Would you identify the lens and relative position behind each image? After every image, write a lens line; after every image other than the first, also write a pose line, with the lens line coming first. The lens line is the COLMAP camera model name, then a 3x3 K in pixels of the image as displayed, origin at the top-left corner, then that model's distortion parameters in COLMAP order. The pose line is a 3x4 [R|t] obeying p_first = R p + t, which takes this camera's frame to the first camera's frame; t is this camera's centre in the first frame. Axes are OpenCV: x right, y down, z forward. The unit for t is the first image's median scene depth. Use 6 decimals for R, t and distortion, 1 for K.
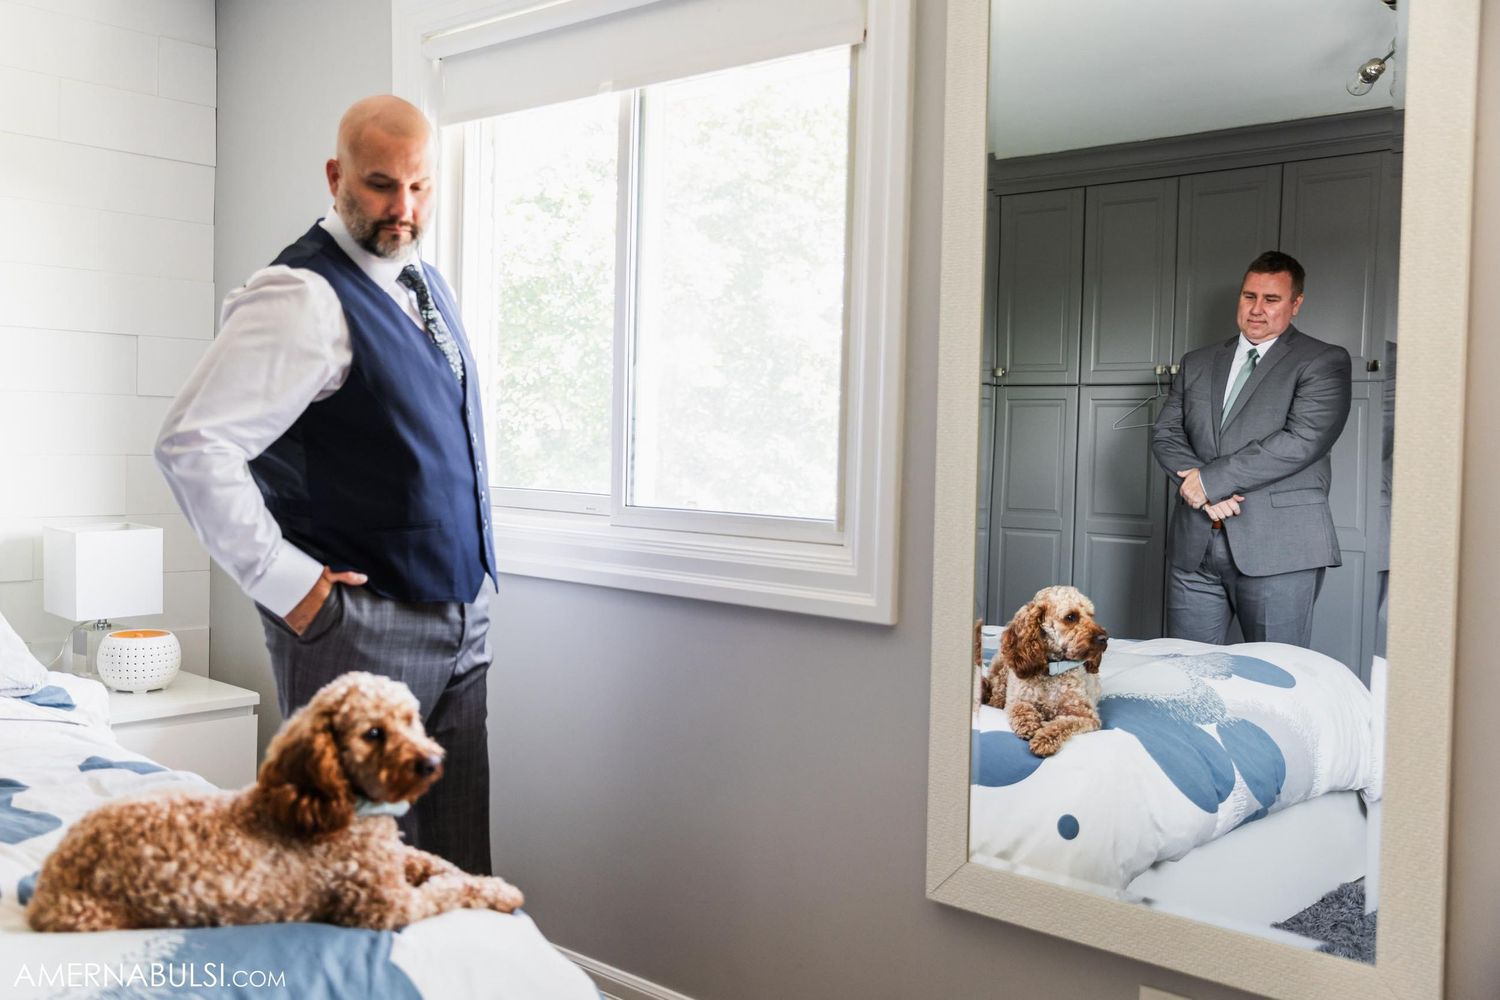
lens RADIAL K [[1506.8, 0, 749.4], [0, 1506.8, 517.0], [0, 0, 1]] dist [0.090317, -0.003096]
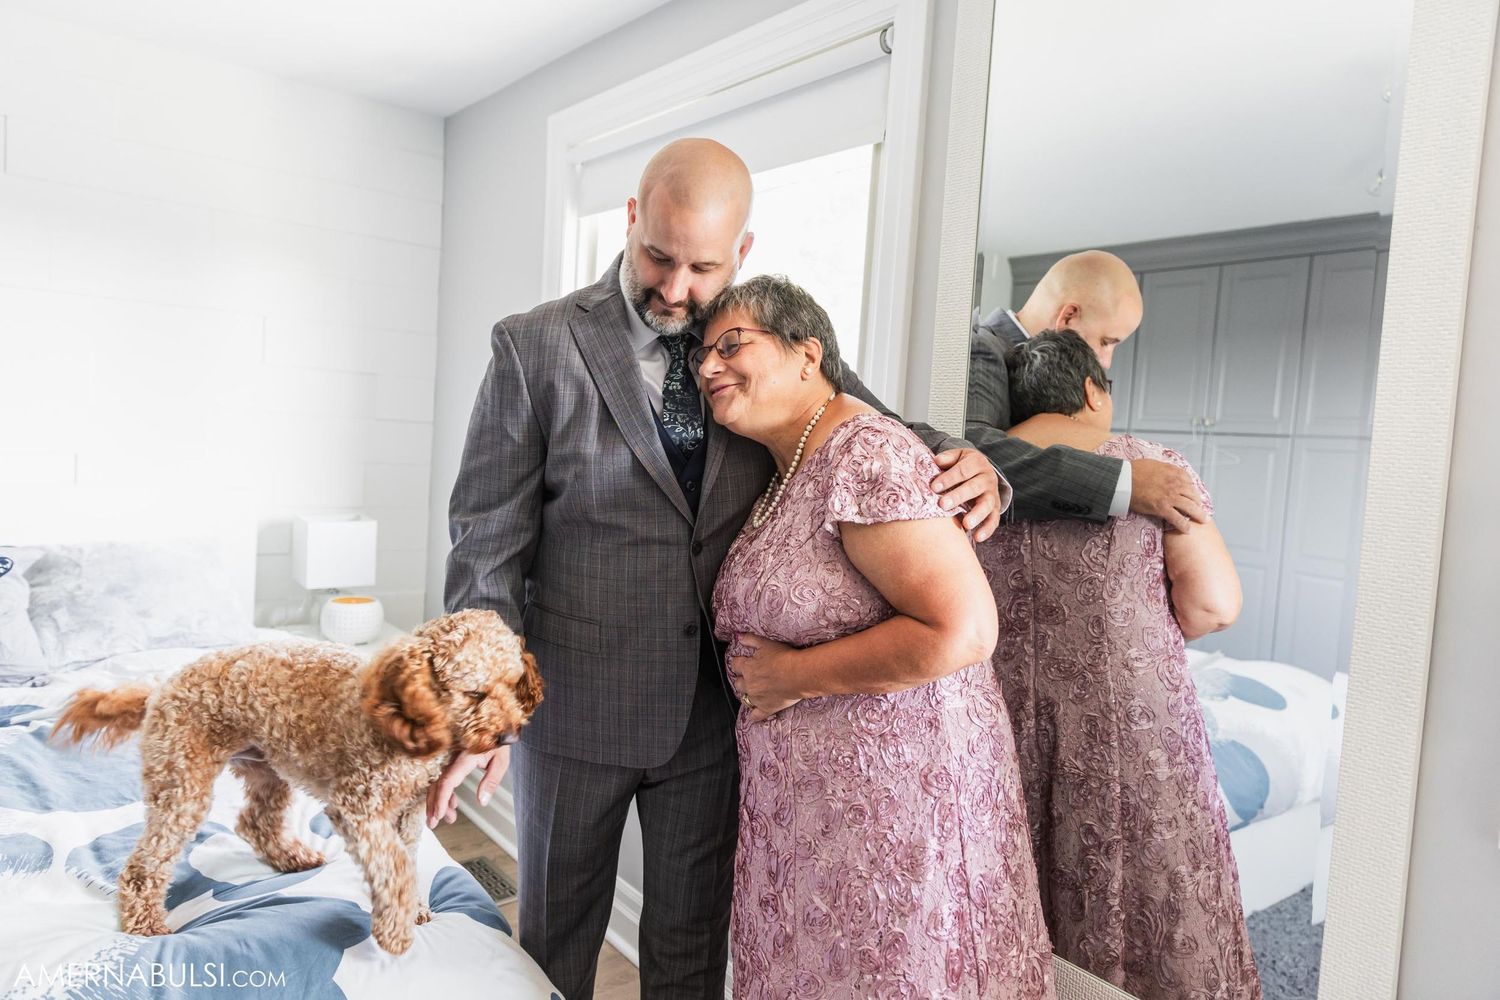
lens RADIAL K [[1061.9, 0, 750.0], [0, 1061.9, 500.0], [0, 0, 1]] dist [-0.000895, 0.068269]
pose [[0.986857, 0.050704, -0.153433, 0.076933], [-0.049867, 0.998713, 0.009300, -0.036537], [0.153707, -0.001527, 0.988115, 0.145902]]
